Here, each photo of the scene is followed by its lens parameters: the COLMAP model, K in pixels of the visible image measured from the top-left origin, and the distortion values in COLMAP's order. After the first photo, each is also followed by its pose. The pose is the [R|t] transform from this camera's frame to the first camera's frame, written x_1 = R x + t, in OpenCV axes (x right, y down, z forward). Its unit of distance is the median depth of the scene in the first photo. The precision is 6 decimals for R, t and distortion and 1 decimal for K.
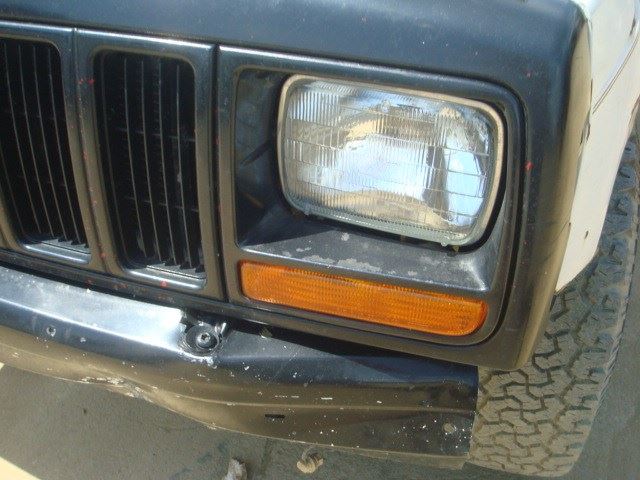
lens RADIAL K [[664.7, 0, 320.0], [0, 664.7, 240.0], [0, 0, 1]] dist [-0.097116, -0.045996]
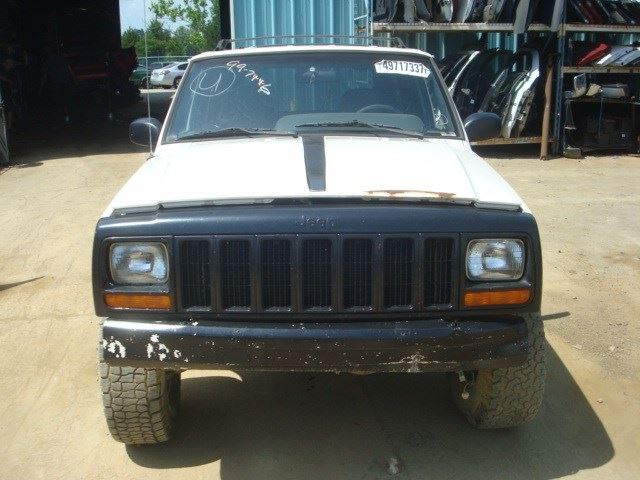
lens RADIAL K [[668.0, 0, 320.0], [0, 668.0, 240.0], [0, 0, 1]] dist [-0.087266, -0.026901]
pose [[0.936029, -0.096169, 0.338529, -1.829747], [0.220285, 0.910291, -0.350492, 0.759356], [-0.274453, 0.402643, 0.873243, -1.776994]]
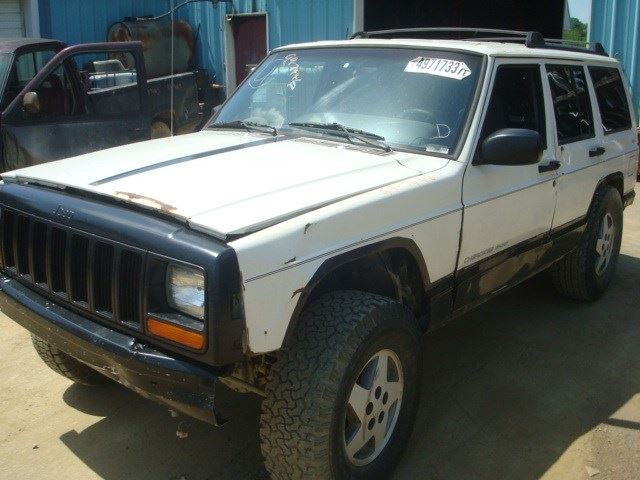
lens RADIAL K [[668.0, 0, 320.0], [0, 668.0, 240.0], [0, 0, 1]] dist [-0.087266, -0.026901]
pose [[0.943763, 0.102740, -0.314255, 1.461614], [-0.213030, 0.915851, -0.340346, 0.538327], [0.252844, 0.388151, 0.886233, -1.570418]]
